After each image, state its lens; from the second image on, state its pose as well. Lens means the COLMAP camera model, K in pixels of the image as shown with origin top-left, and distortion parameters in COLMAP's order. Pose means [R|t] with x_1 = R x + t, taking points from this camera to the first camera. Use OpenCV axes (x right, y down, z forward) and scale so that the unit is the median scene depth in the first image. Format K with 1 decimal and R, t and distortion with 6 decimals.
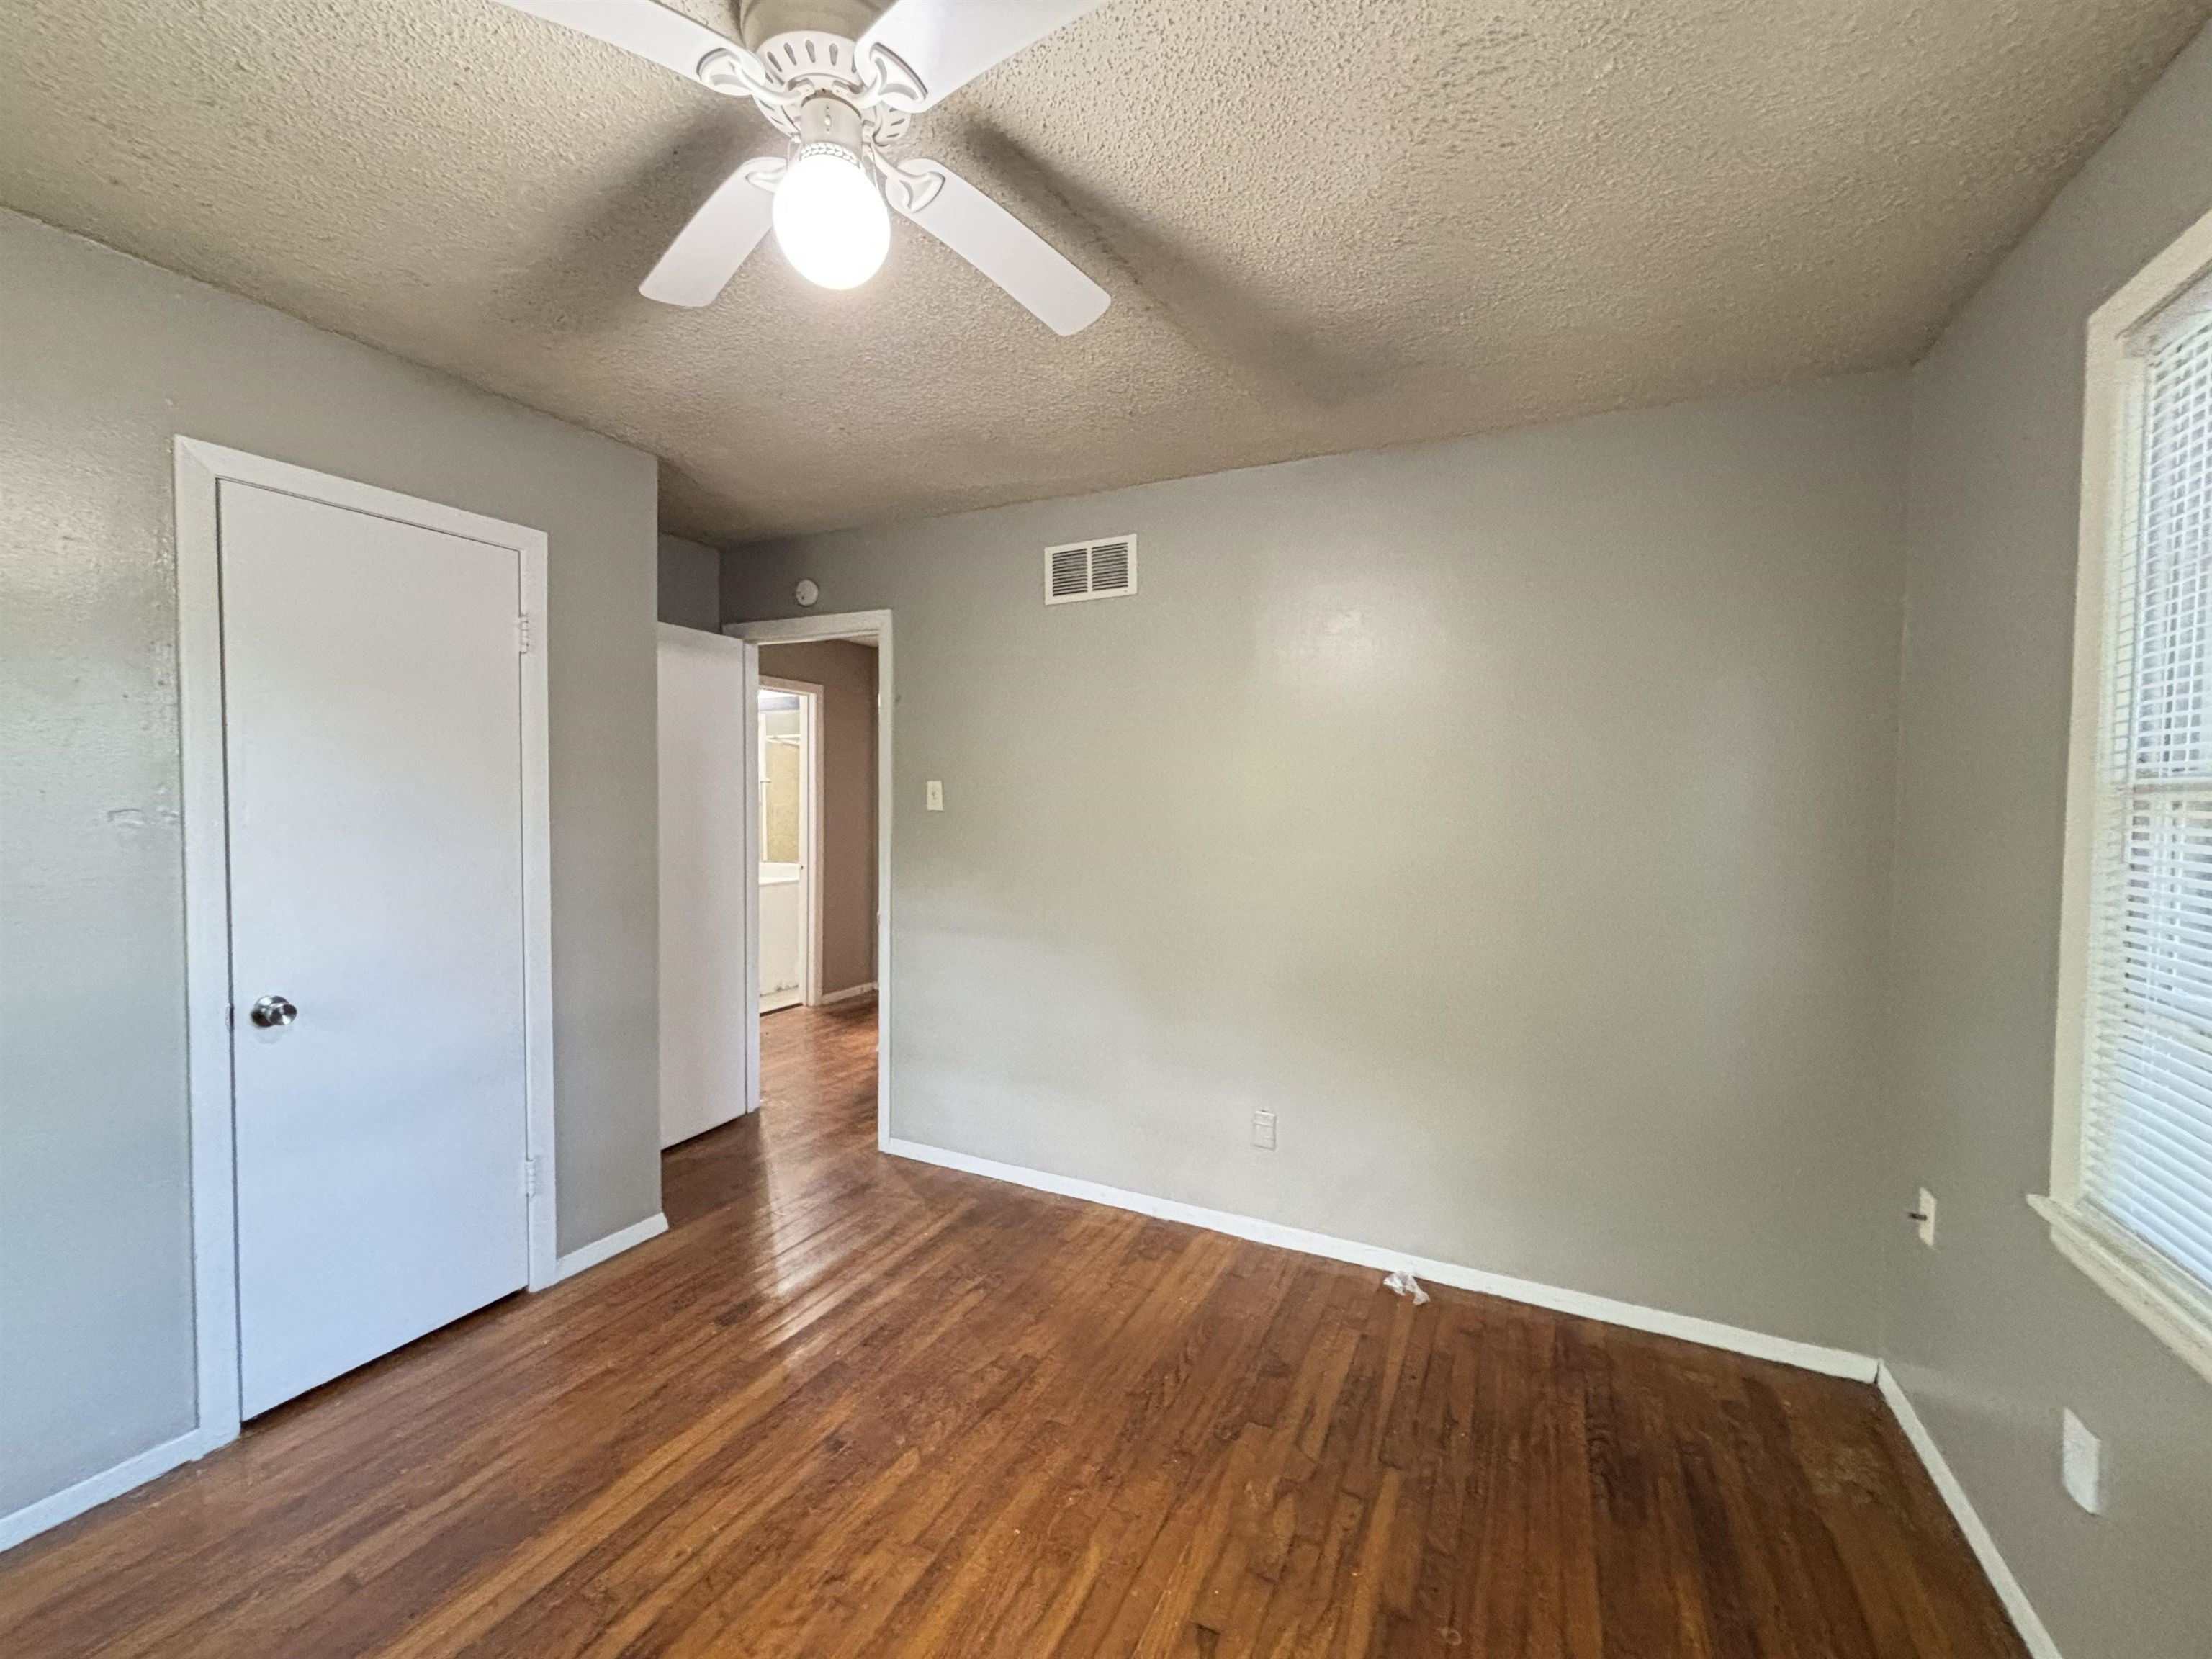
lens RADIAL K [[913.5, 0, 1106.0], [0, 913.5, 829.5], [0, 0, 1]] dist [0.008638, -0.000461]
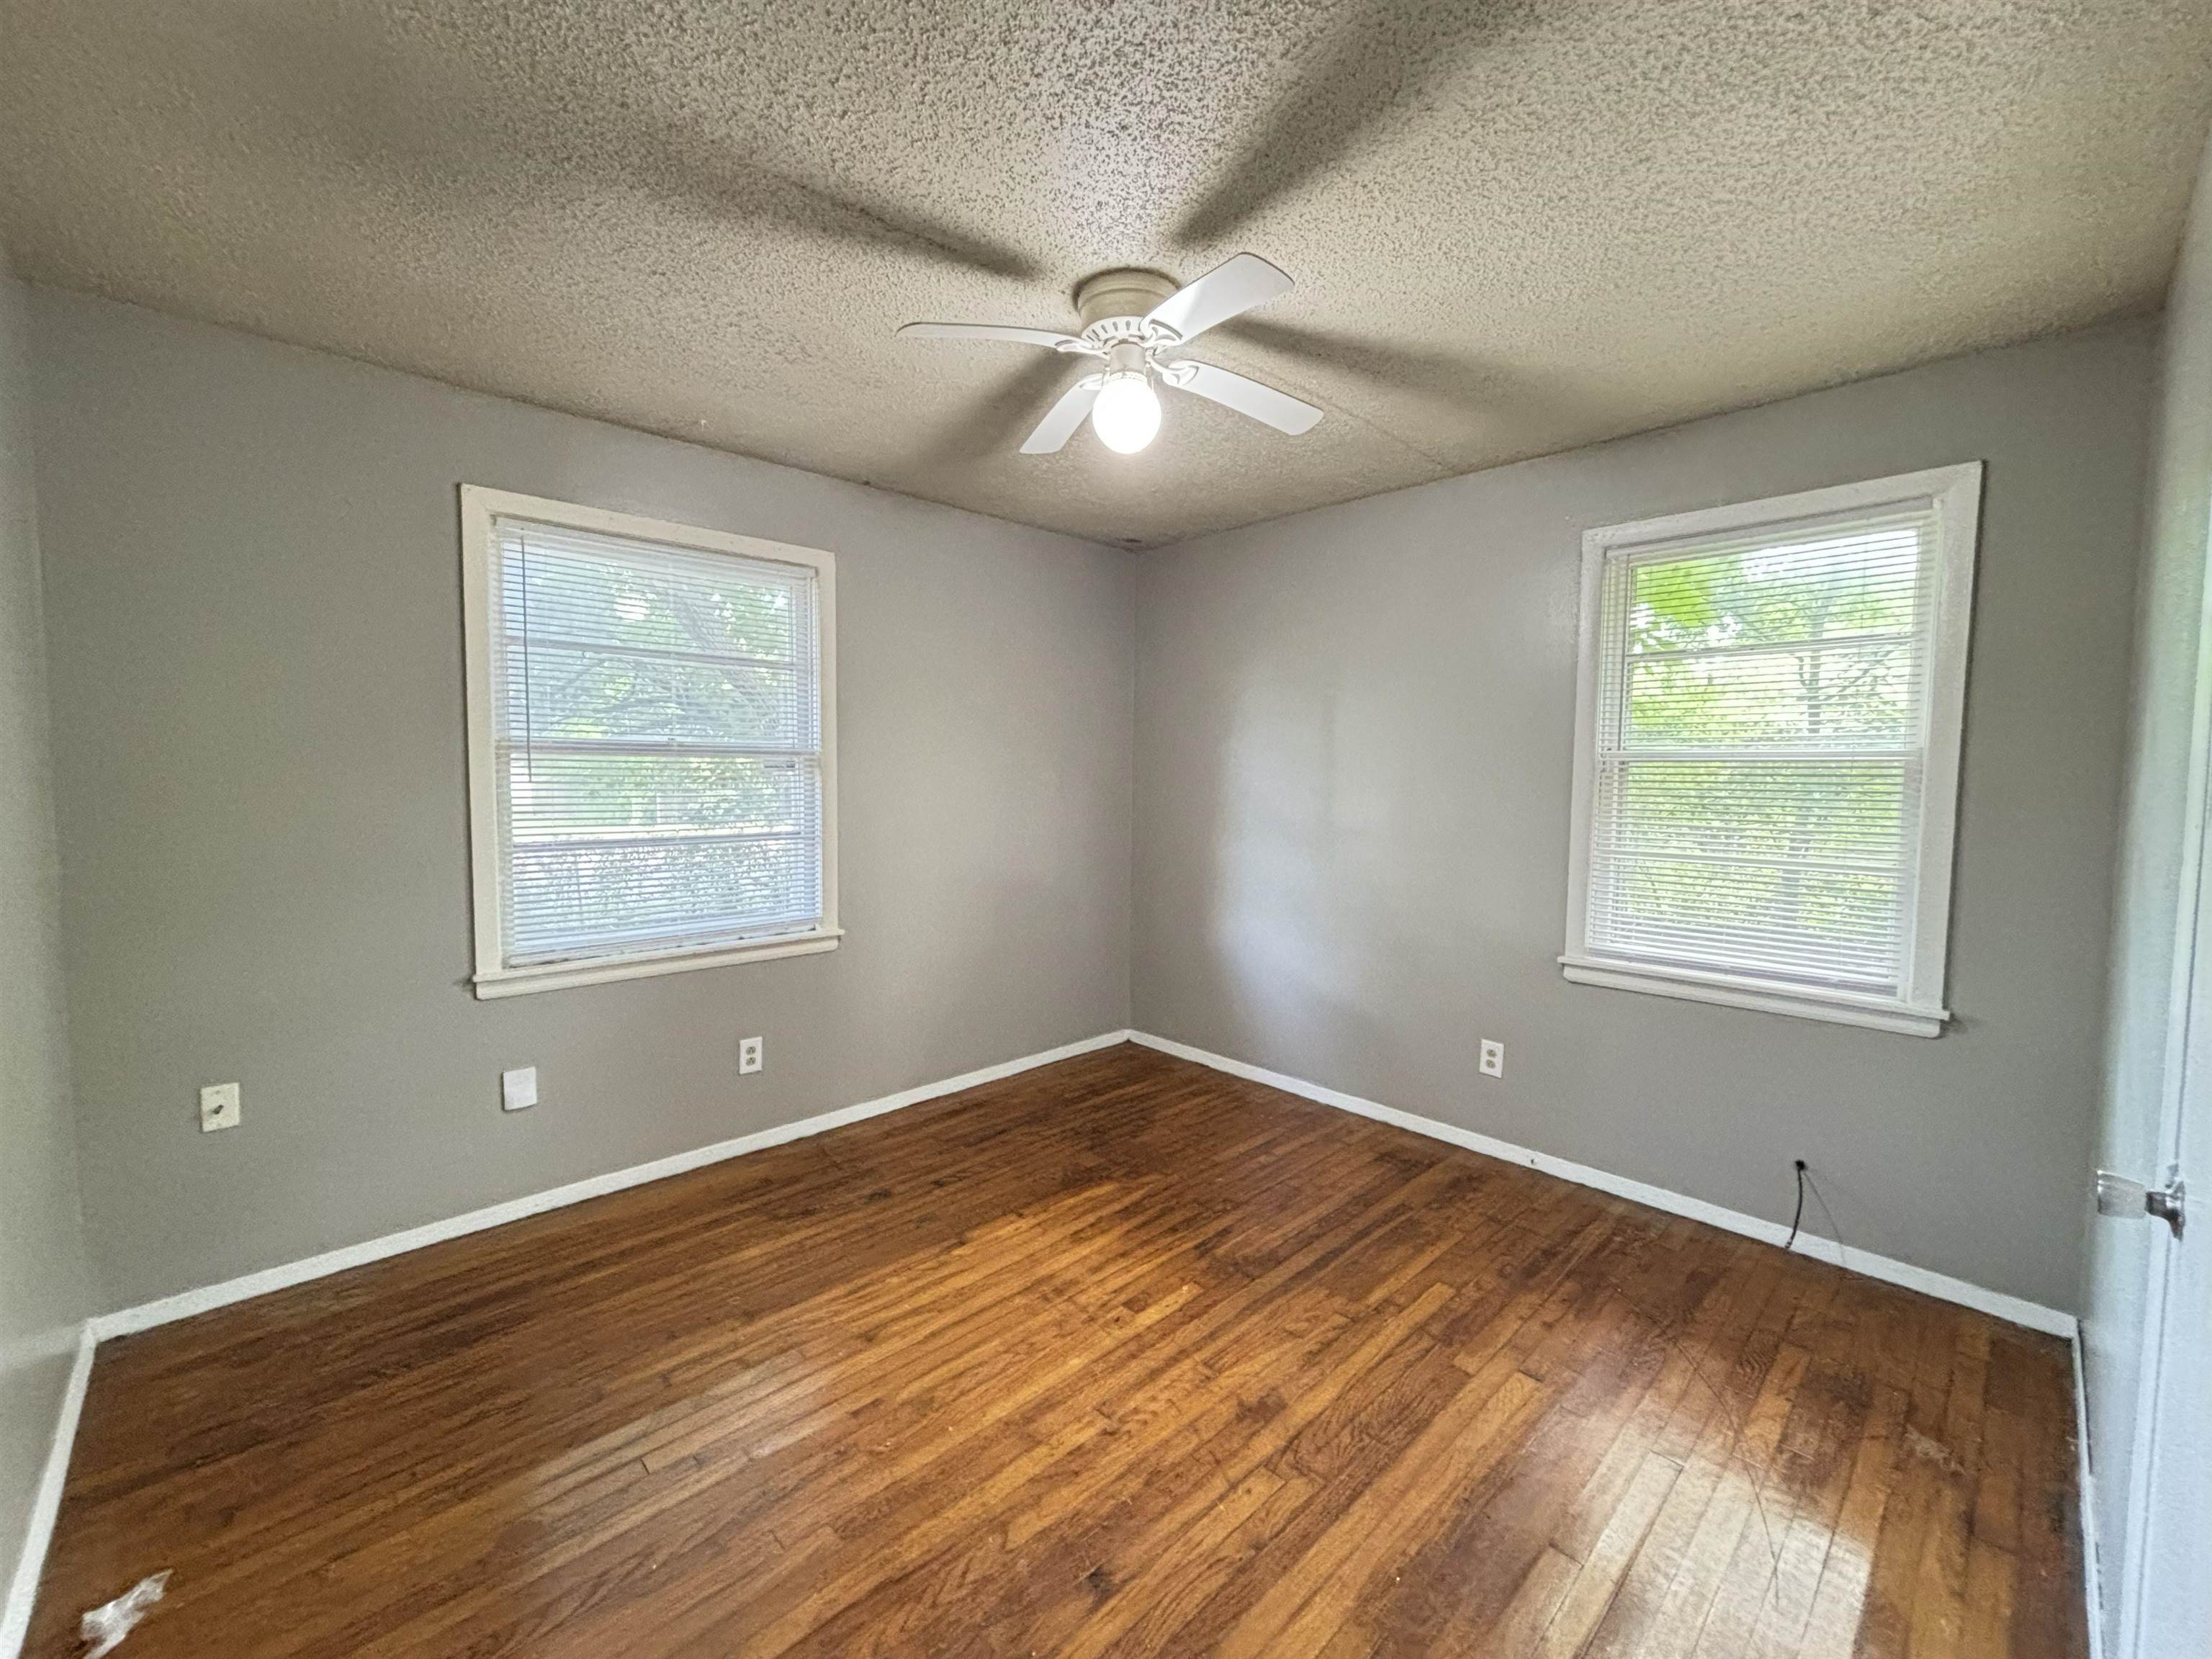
lens RADIAL K [[913.5, 0, 1106.0], [0, 913.5, 829.5], [0, 0, 1]] dist [0.008638, -0.000461]
pose [[-0.943187, -0.041206, 0.329697, -0.610393], [-0.008034, 0.994818, 0.101351, -0.060661], [-0.332165, 0.092944, -0.938631, 1.920335]]
